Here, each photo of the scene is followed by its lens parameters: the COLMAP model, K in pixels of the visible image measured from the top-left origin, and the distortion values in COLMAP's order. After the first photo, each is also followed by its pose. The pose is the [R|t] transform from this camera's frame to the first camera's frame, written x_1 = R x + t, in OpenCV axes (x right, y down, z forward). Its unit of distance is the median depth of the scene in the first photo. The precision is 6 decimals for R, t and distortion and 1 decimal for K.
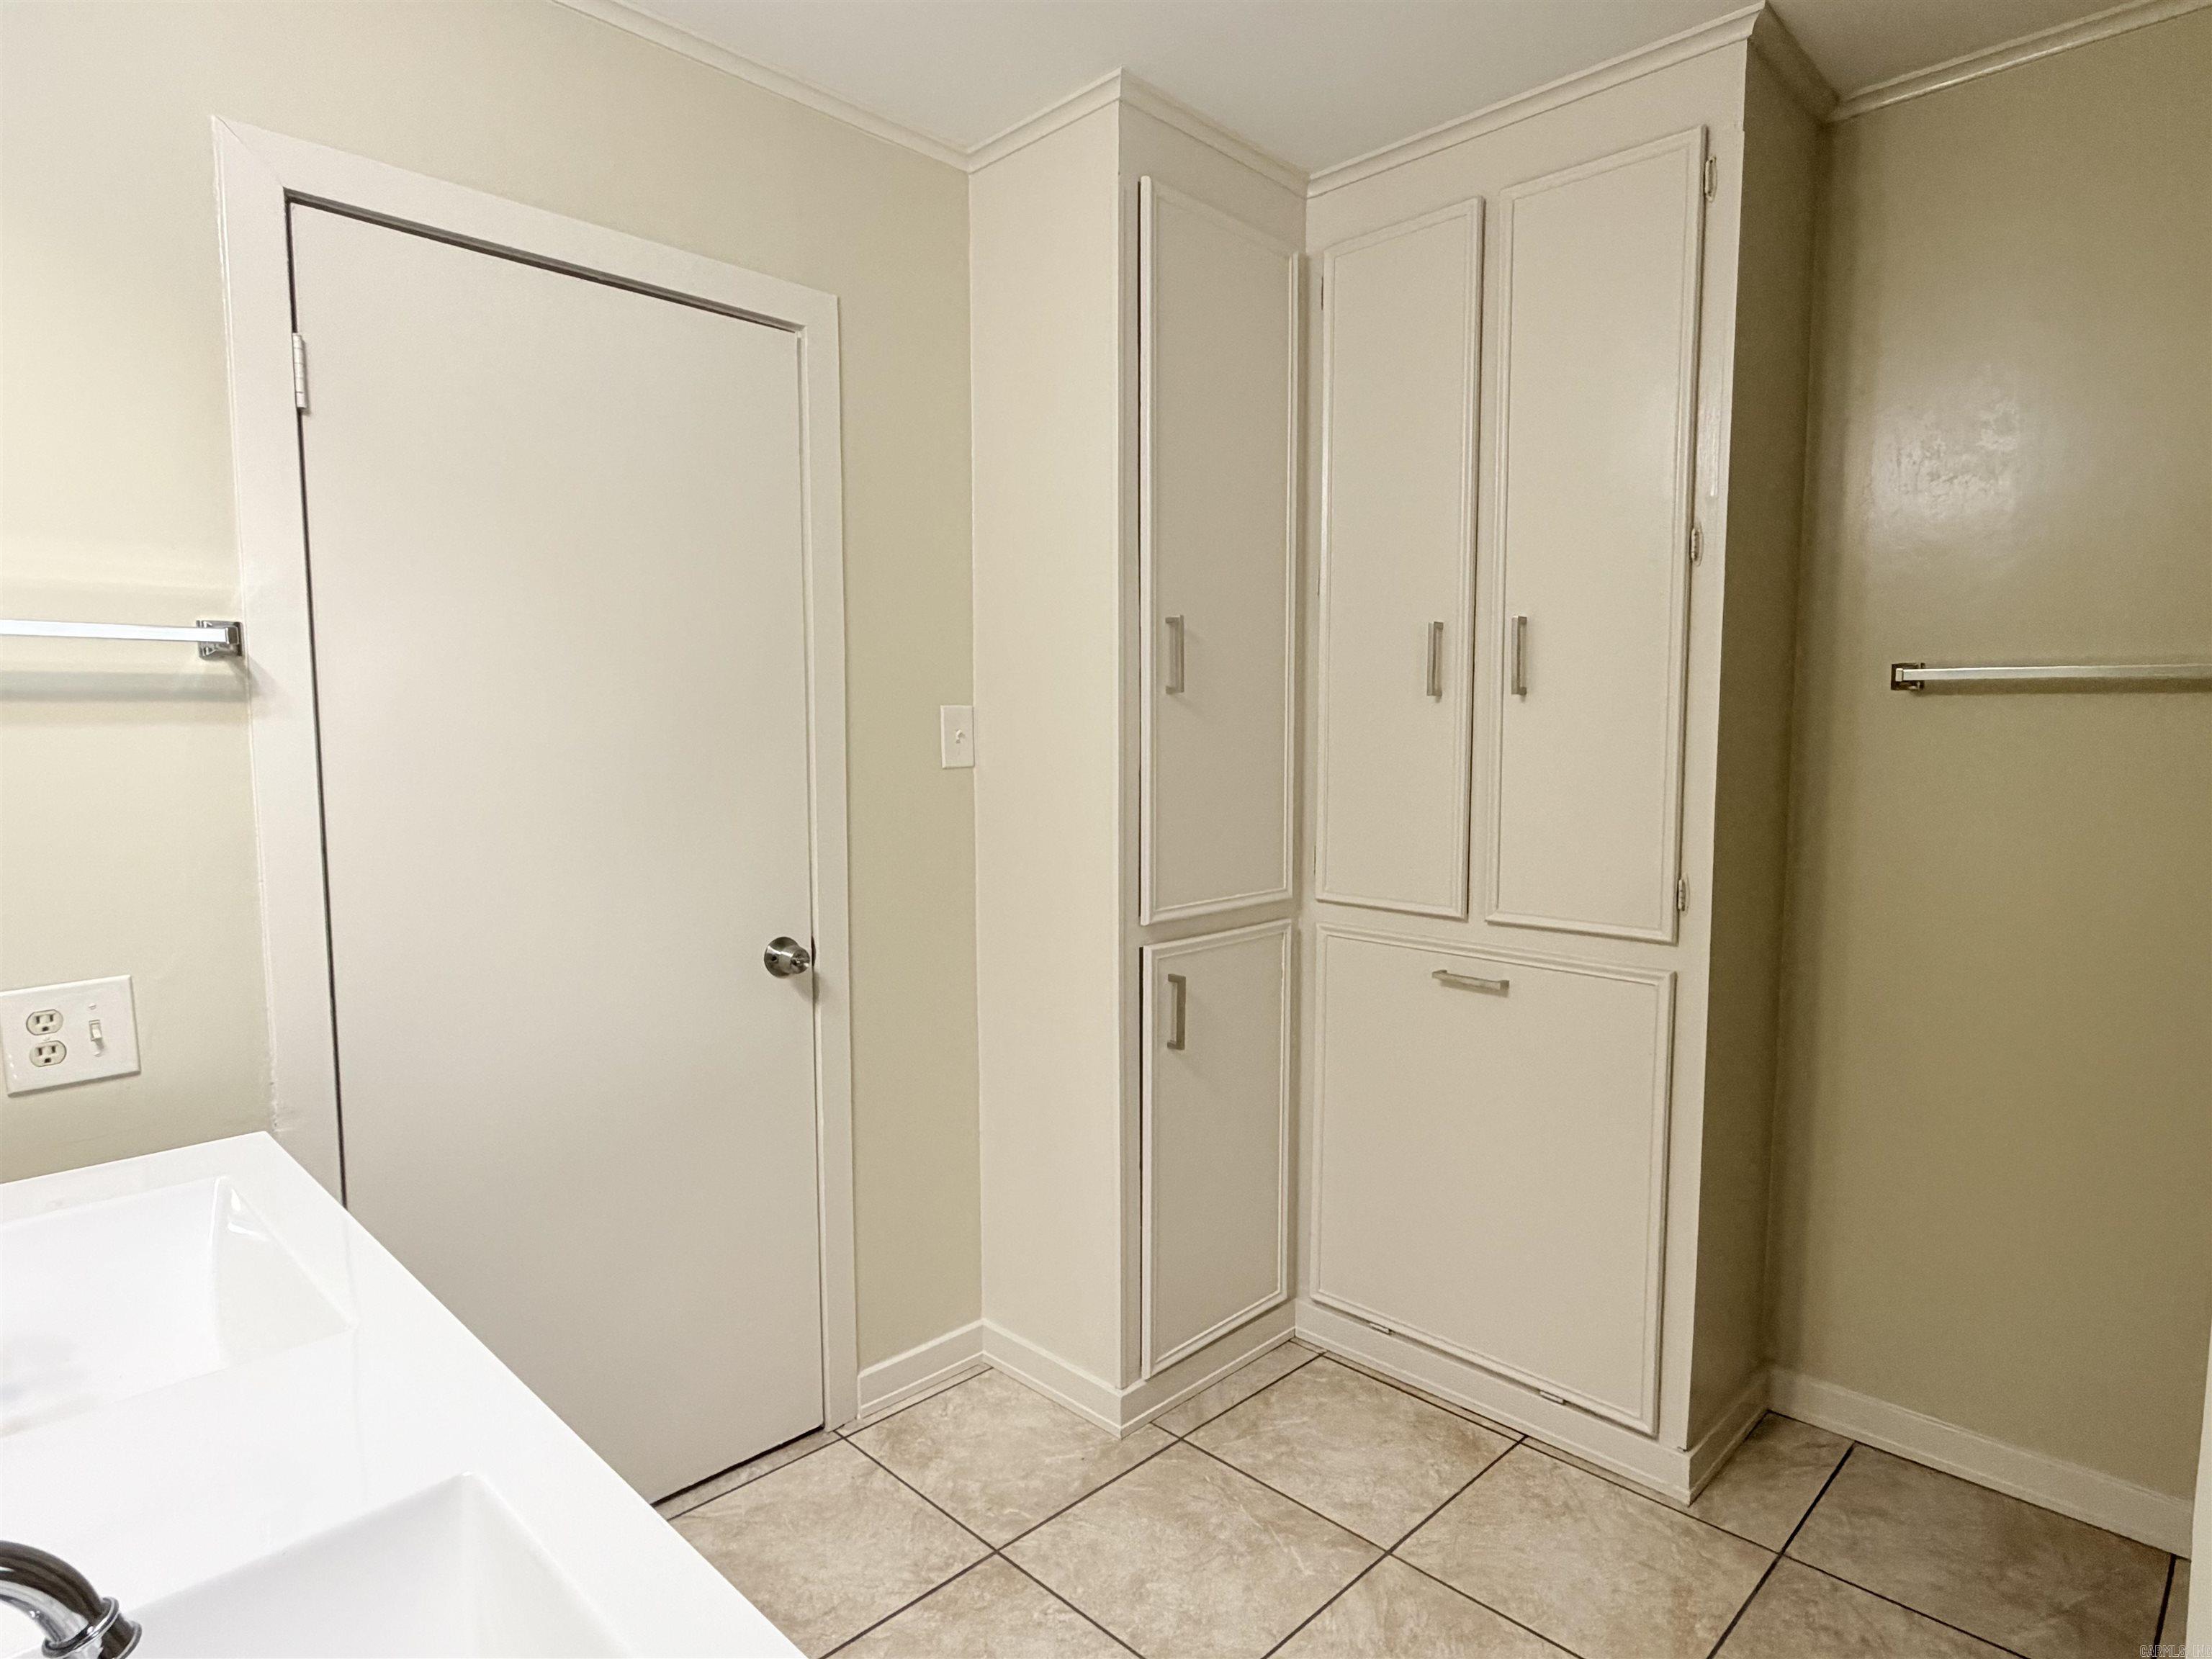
lens RADIAL K [[1241.9, 0, 1111.1], [0, 1241.9, 828.7], [0, 0, 1]] dist [0.001681, -0.000754]
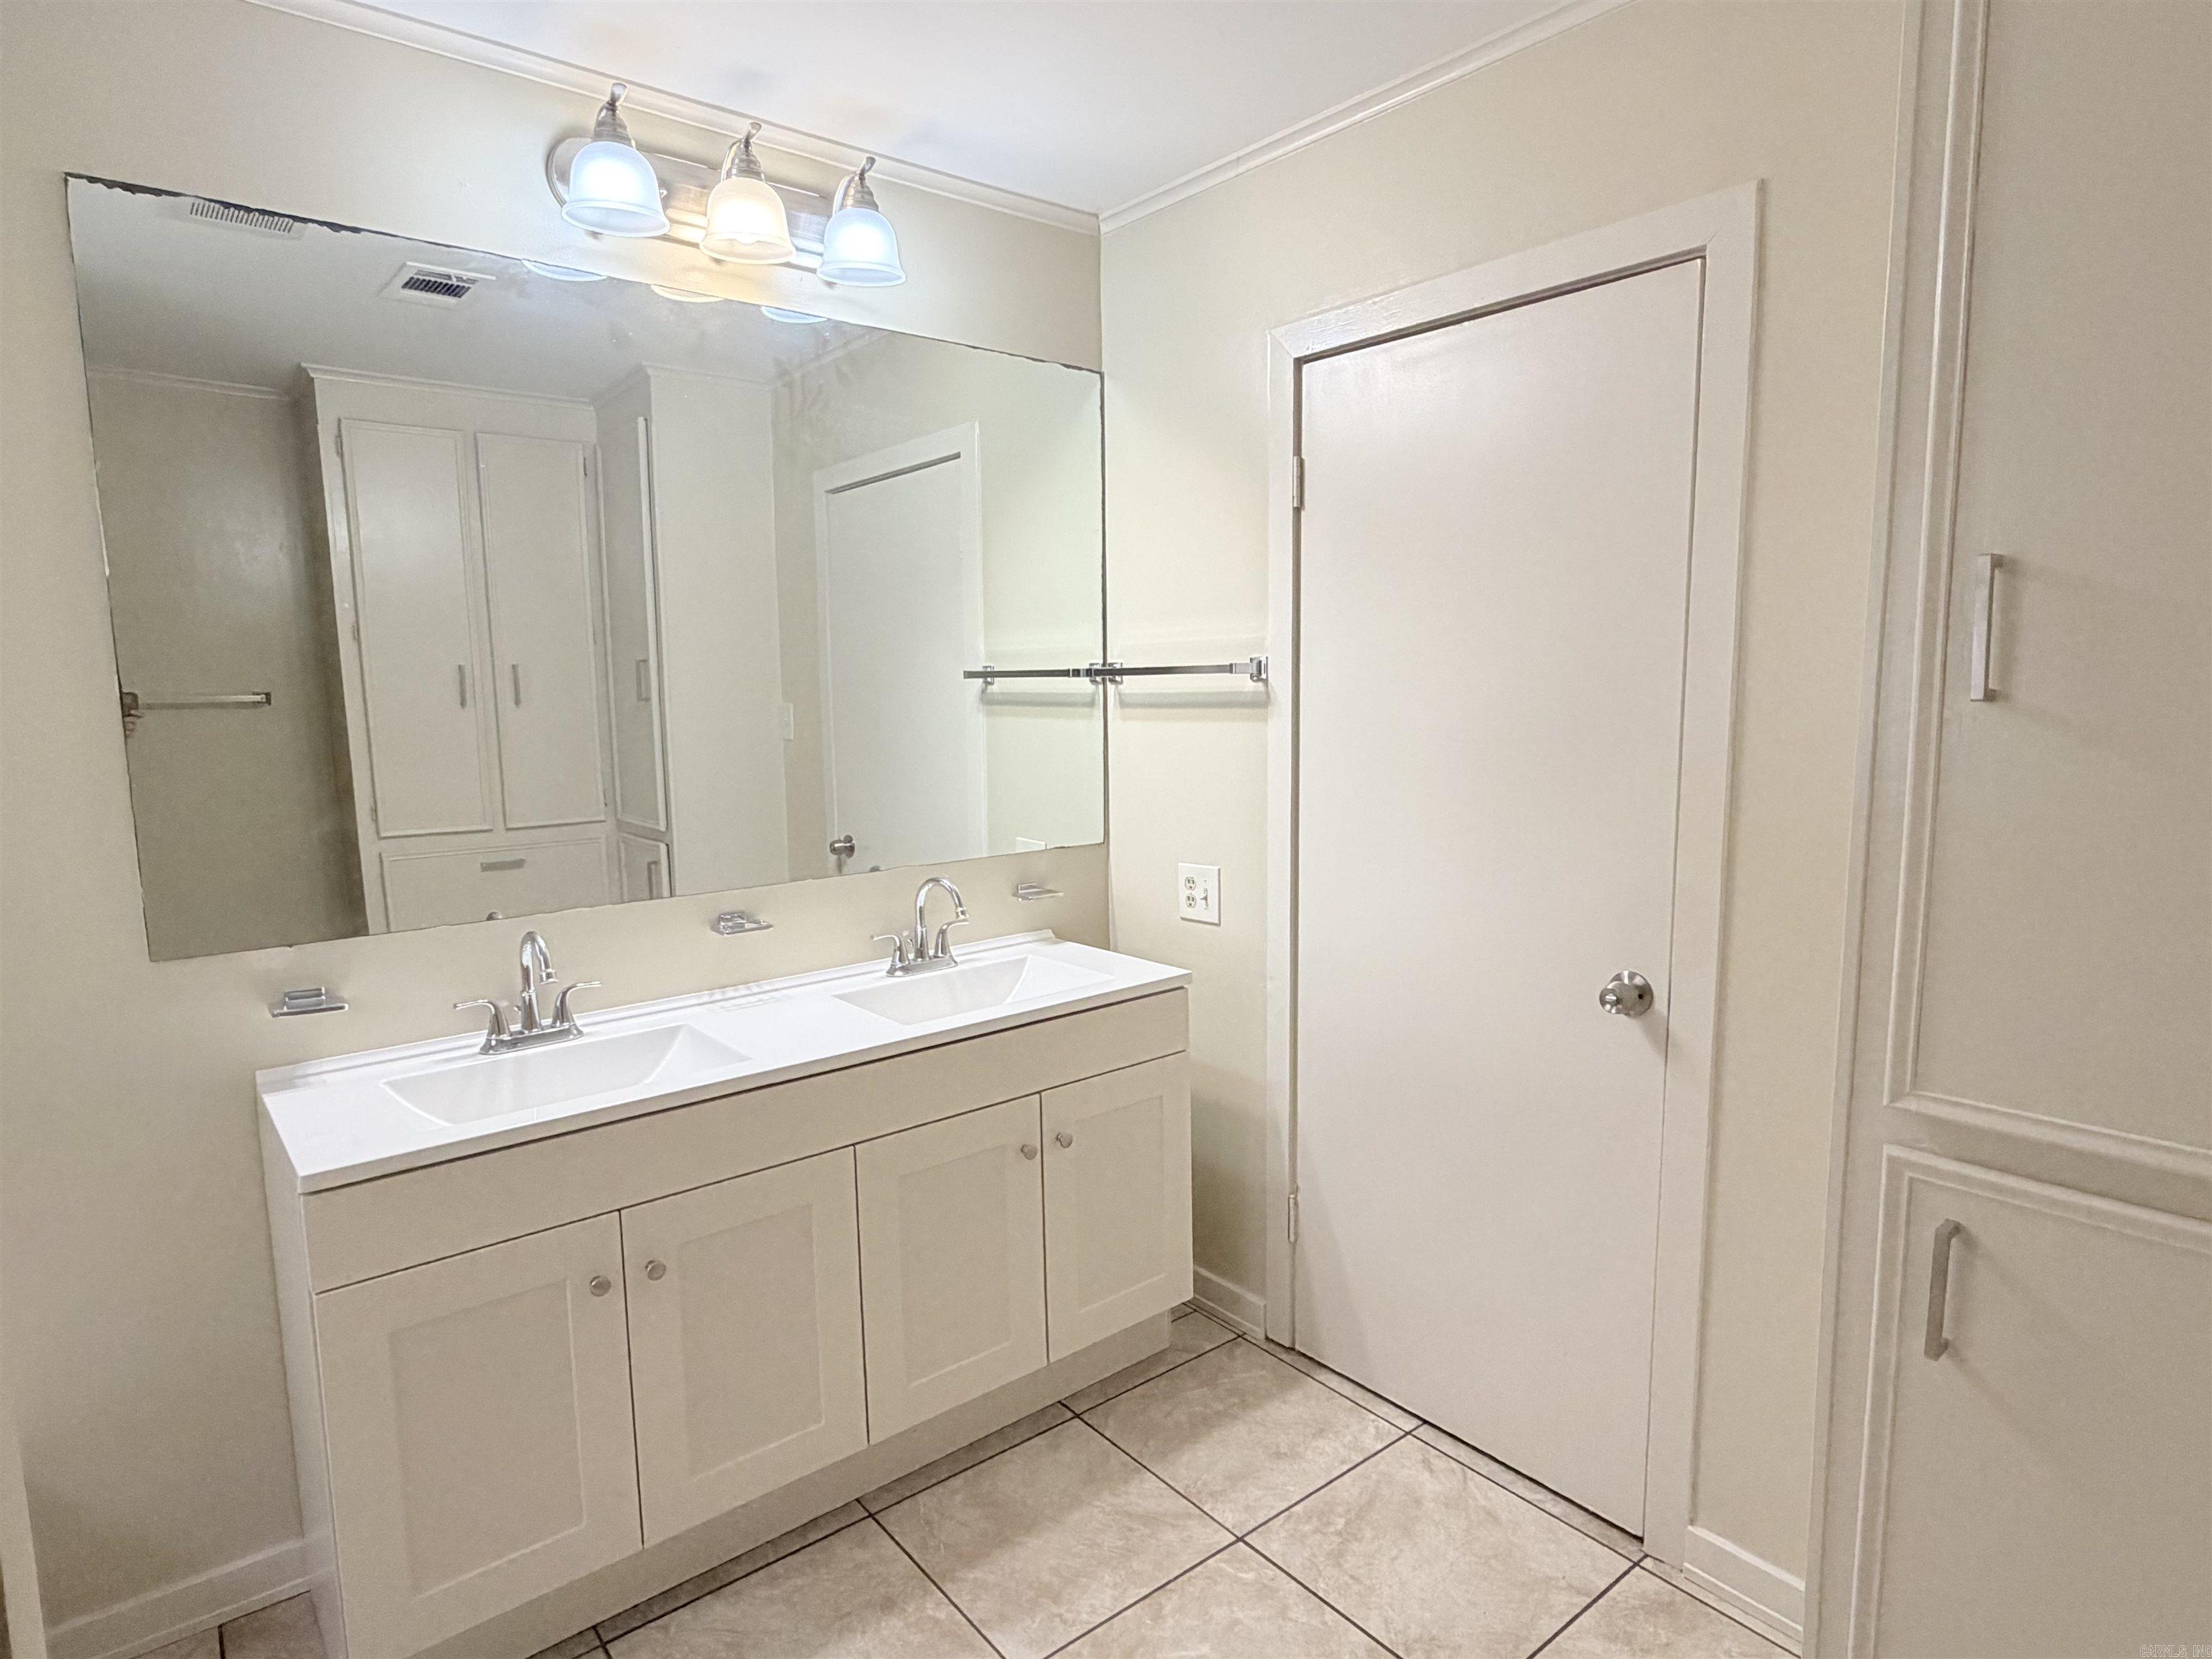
lens RADIAL K [[1241.9, 0, 1103.3], [0, 1241.9, 832.6], [0, 0, 1]] dist [0.001681, -0.000754]
pose [[-0.116787, 0.123031, -0.985507, 0.734299], [-0.070242, 0.988789, 0.131765, -0.115929], [0.990670, 0.084612, -0.106836, 0.820277]]
